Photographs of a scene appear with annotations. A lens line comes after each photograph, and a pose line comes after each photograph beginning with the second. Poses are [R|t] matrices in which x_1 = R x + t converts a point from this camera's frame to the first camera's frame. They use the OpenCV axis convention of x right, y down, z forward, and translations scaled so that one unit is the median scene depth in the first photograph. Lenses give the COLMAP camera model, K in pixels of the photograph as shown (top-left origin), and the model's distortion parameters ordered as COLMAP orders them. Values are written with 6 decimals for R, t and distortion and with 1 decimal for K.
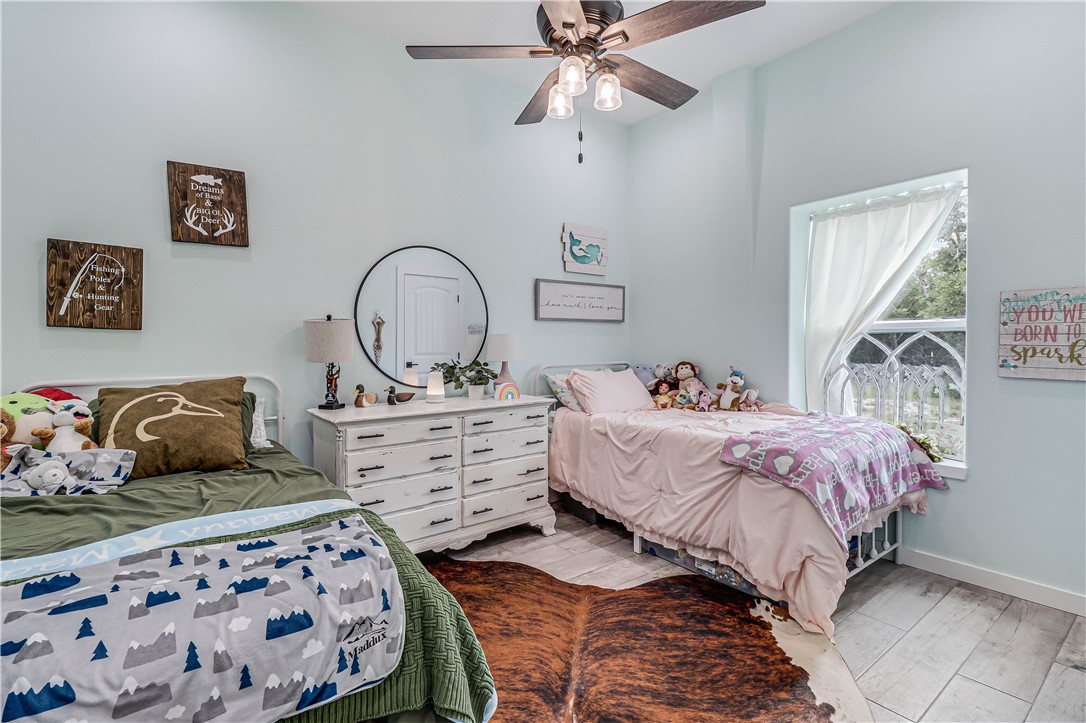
lens RADIAL K [[502.3, 0, 542.0], [0, 502.3, 357.8], [0, 0, 1]] dist [-0.000730, -0.000125]
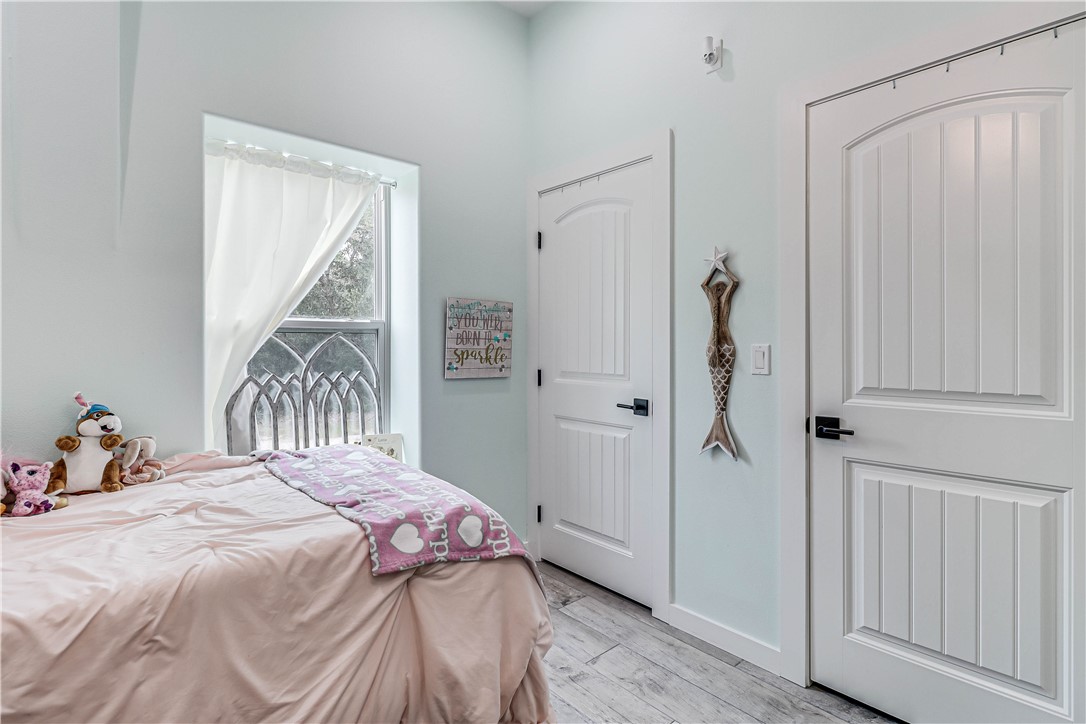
lens RADIAL K [[528.3, 0, 540.6], [0, 528.3, 351.4], [0, 0, 1]] dist [0.001028, -0.000001]
pose [[-0.068539, -0.006194, 0.997629, -0.203899], [0.028512, 0.999560, 0.008165, -0.023791], [-0.997241, 0.029004, -0.068332, 0.914838]]
